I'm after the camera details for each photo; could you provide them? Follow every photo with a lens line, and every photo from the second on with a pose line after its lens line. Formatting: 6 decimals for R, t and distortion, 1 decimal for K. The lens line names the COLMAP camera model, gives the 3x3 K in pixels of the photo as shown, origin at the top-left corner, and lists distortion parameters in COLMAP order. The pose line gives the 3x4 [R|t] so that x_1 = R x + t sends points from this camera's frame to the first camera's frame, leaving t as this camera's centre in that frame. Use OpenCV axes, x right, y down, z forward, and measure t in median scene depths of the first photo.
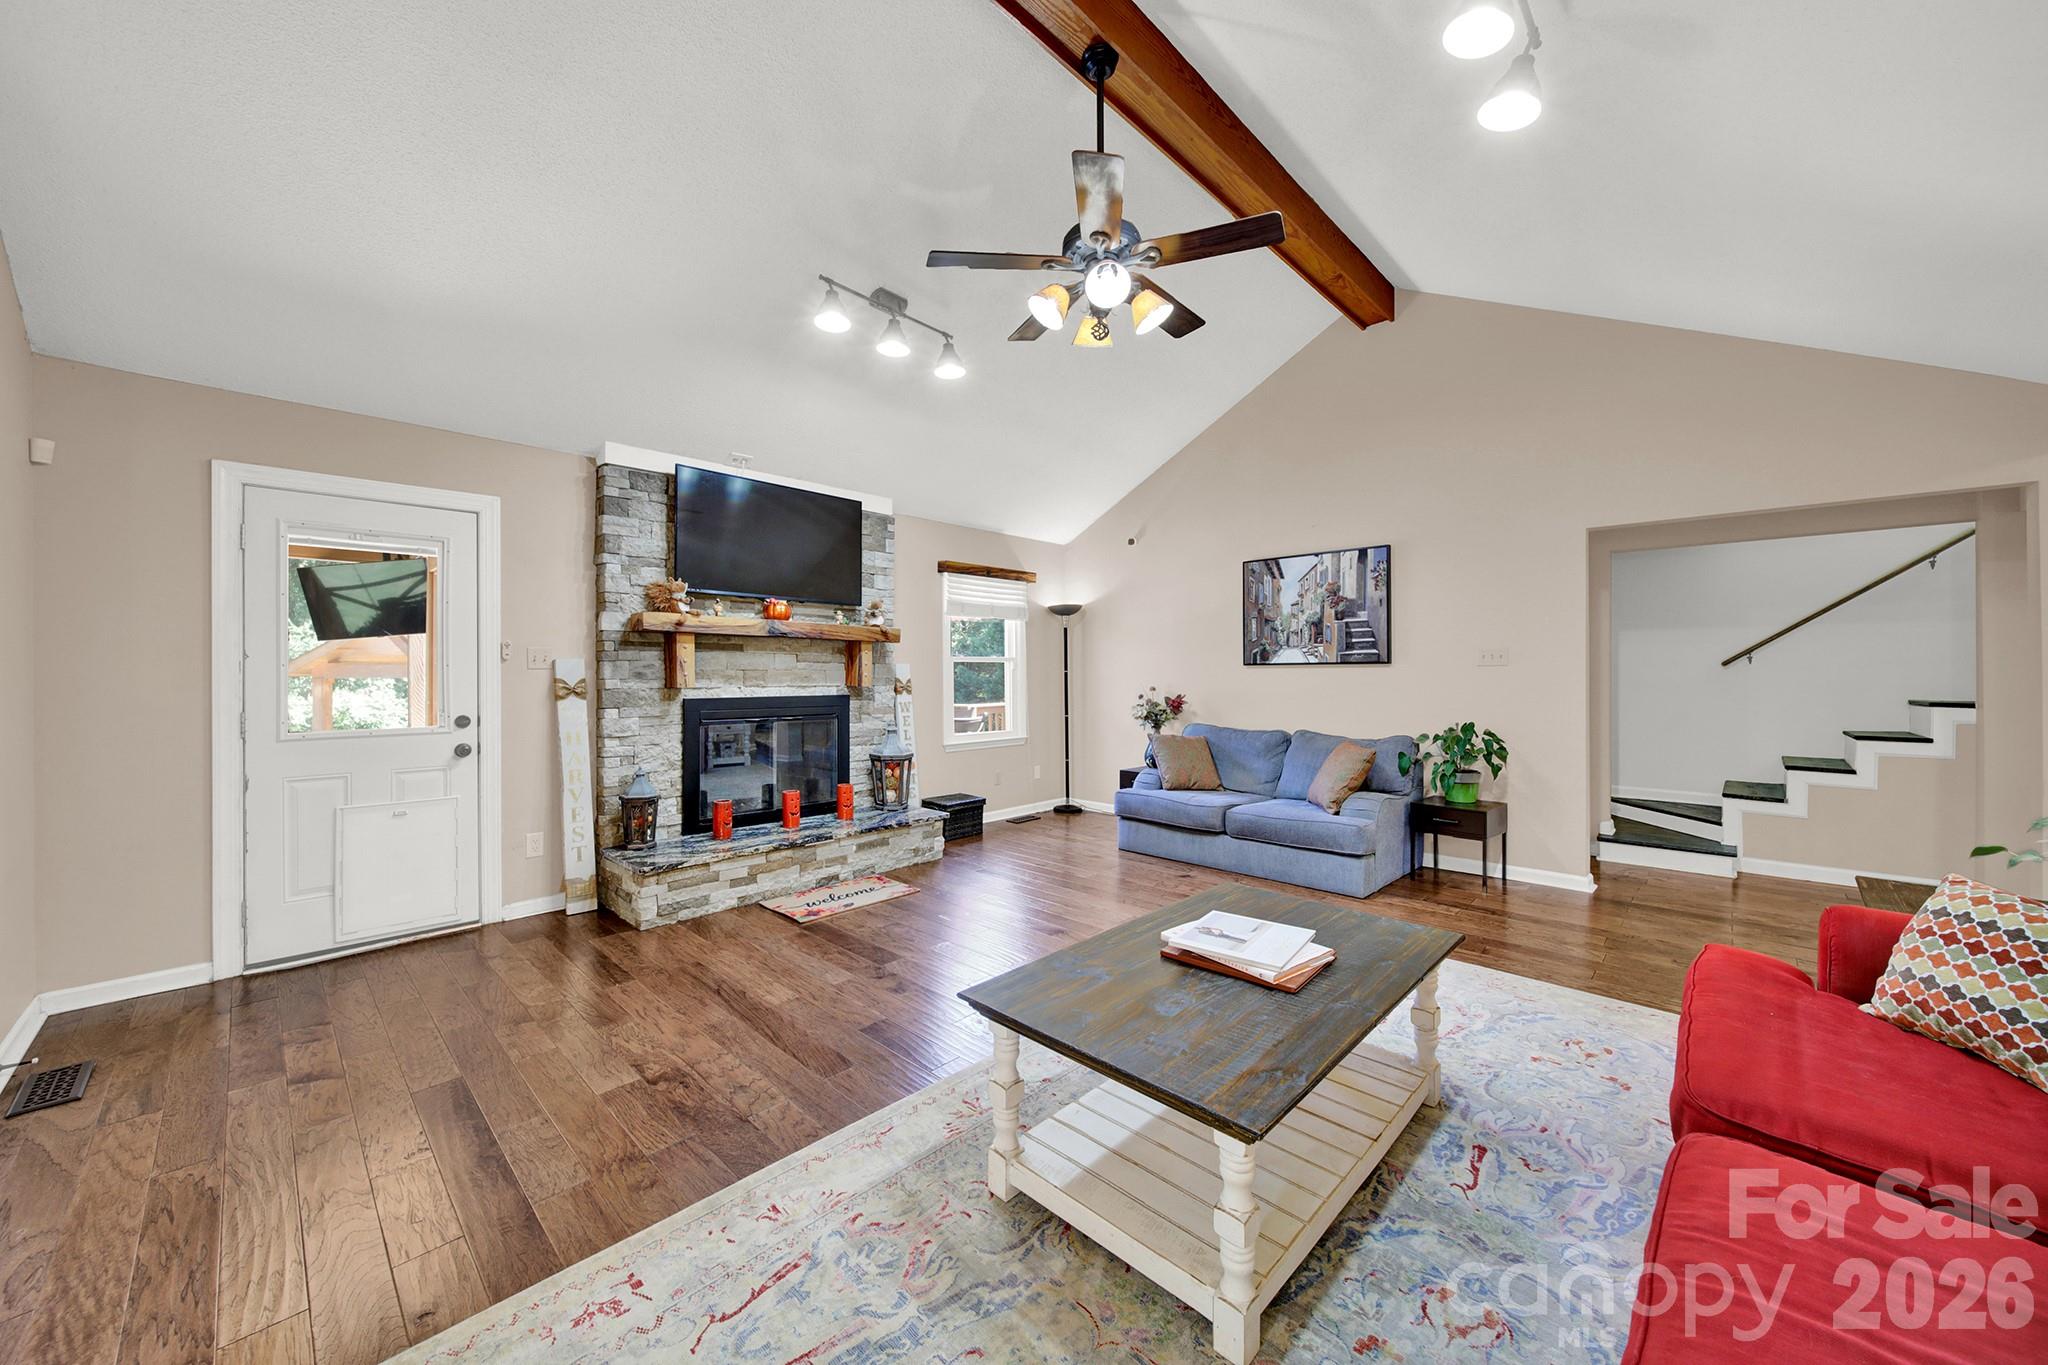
lens RADIAL K [[746.6, 0, 1023.4], [0, 746.6, 669.0], [0, 0, 1]] dist [-0.000898, -0.000185]
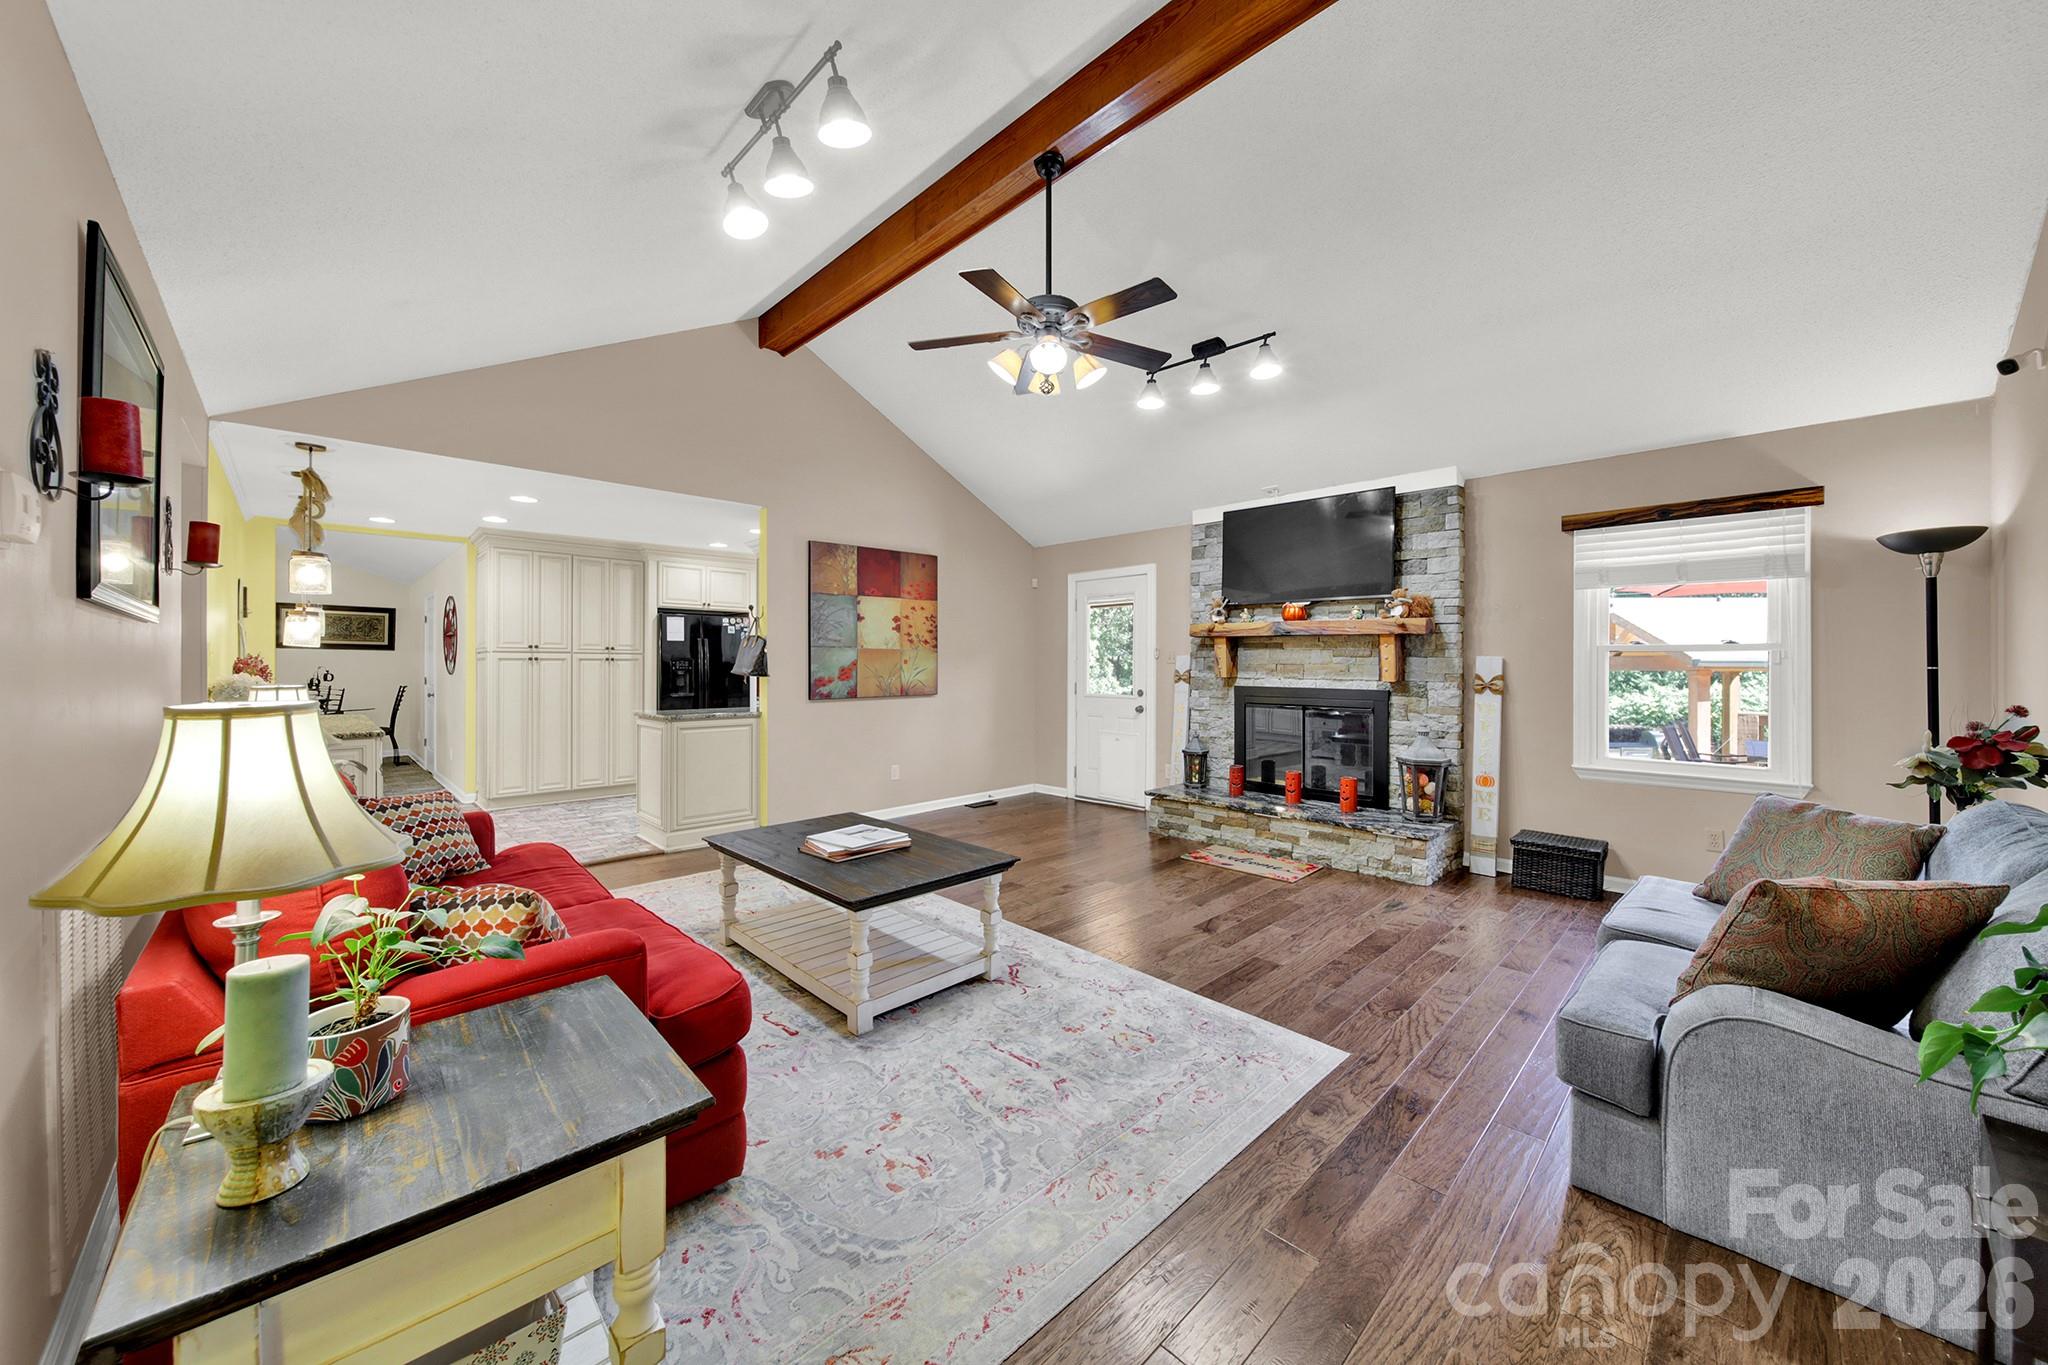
lens RADIAL K [[737.5, 0, 1023.0], [0, 737.5, 665.0], [0, 0, 1]] dist [-0.001082, -0.000331]
pose [[-0.034384, 0.001898, -0.999407, 0.783552], [0.000892, 0.999998, 0.001868, -0.000197], [0.999408, -0.000828, -0.034385, 0.601470]]
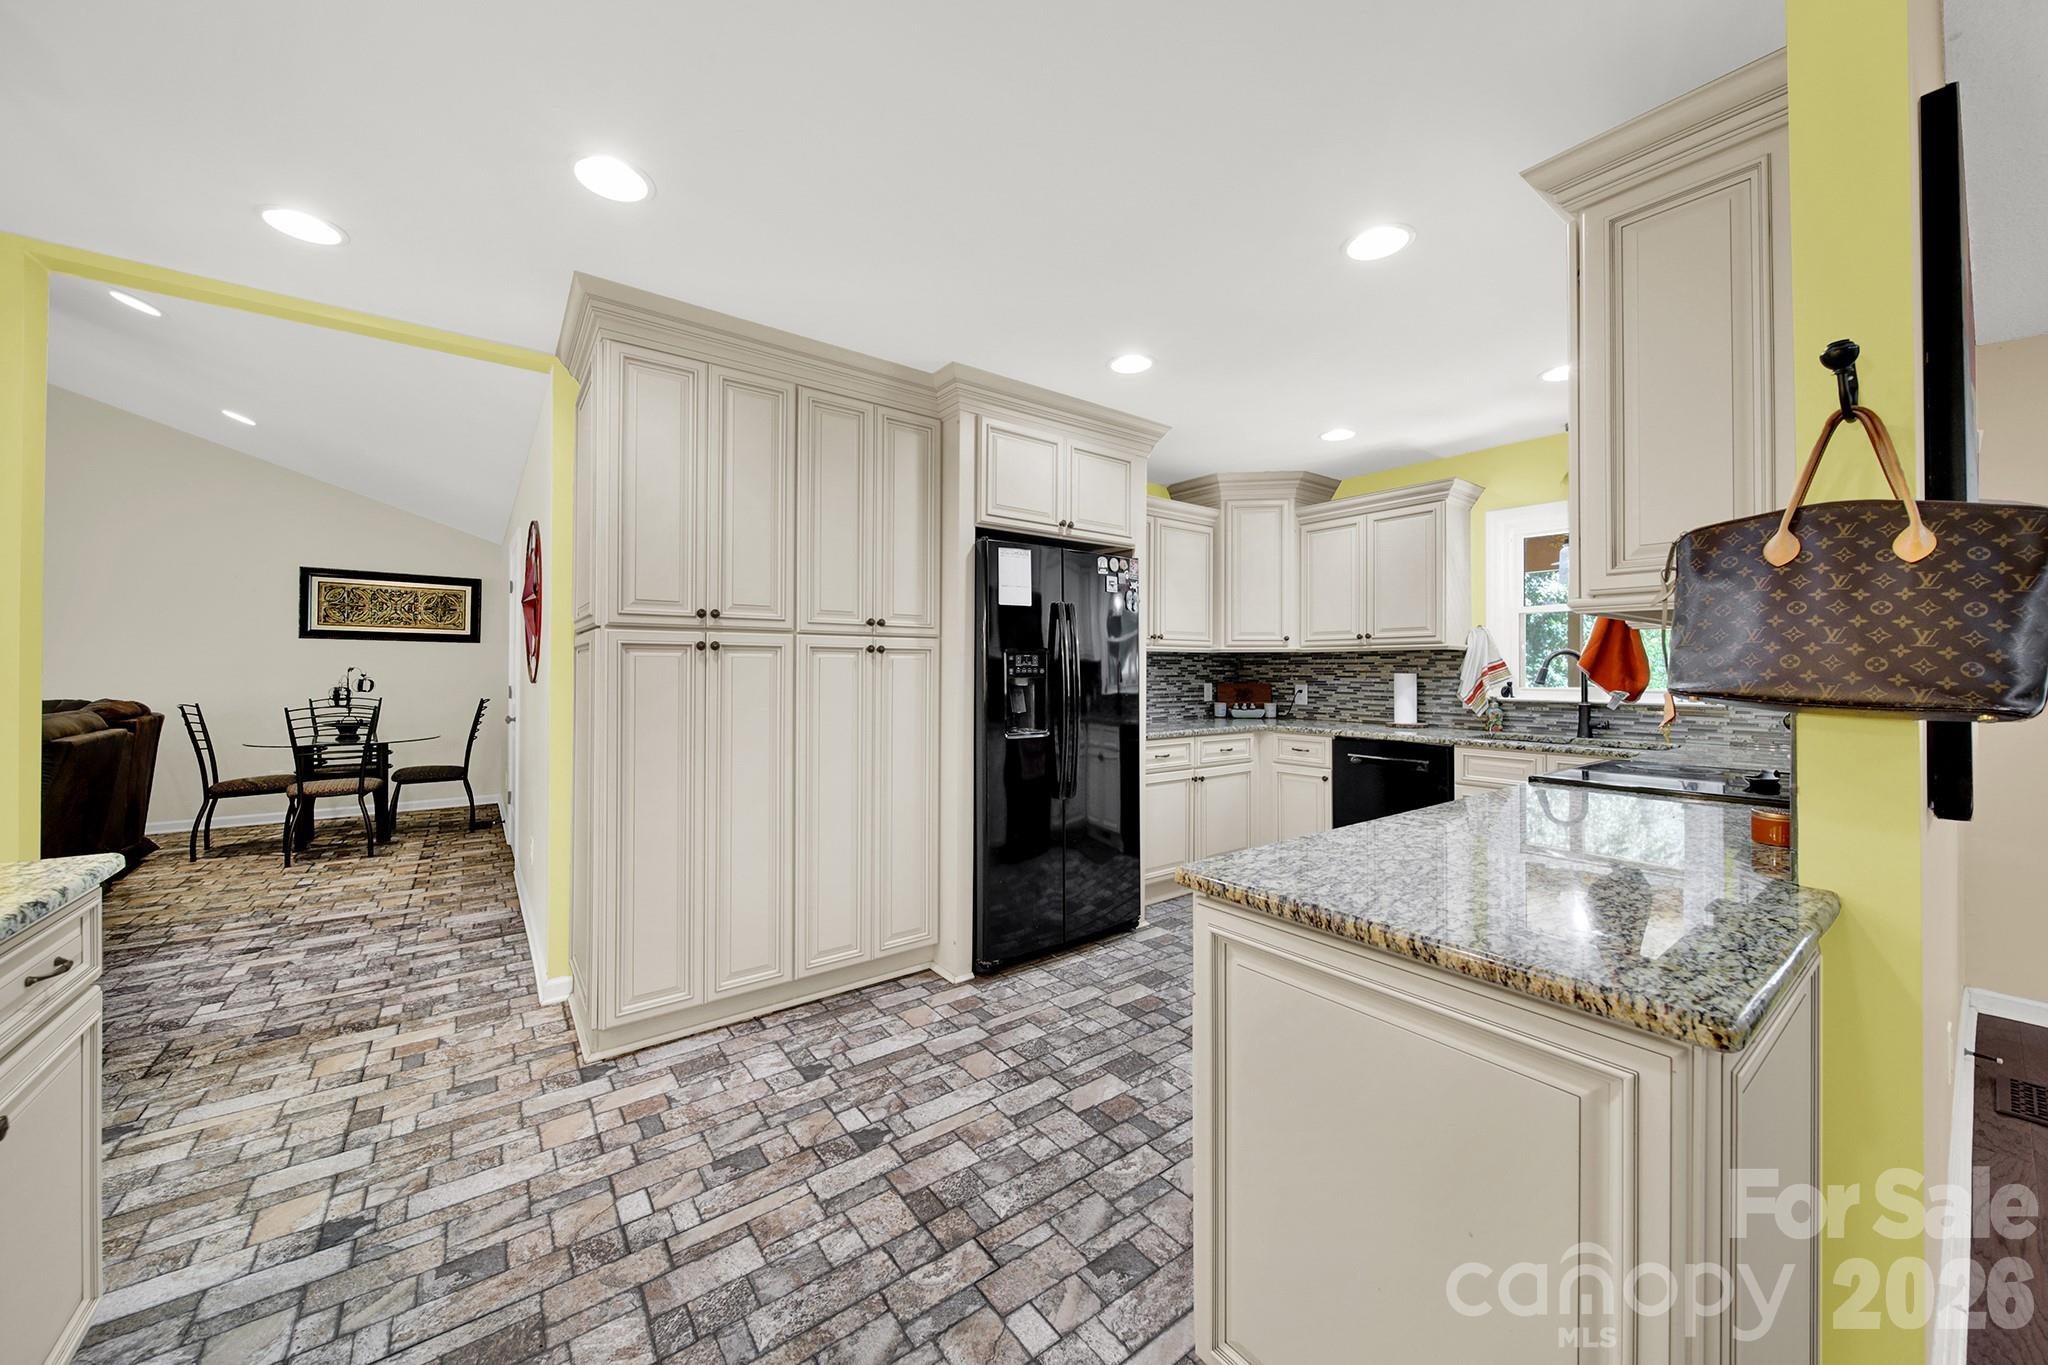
lens RADIAL K [[728.1, 0, 1020.6], [0, 728.1, 664.3], [0, 0, 1]] dist [-0.000577, -0.000032]
pose [[-0.158028, -0.003068, -0.987430, -0.092763], [0.000017, 0.999995, -0.003109, 0.004349], [0.987435, -0.000508, -0.158027, -0.064086]]
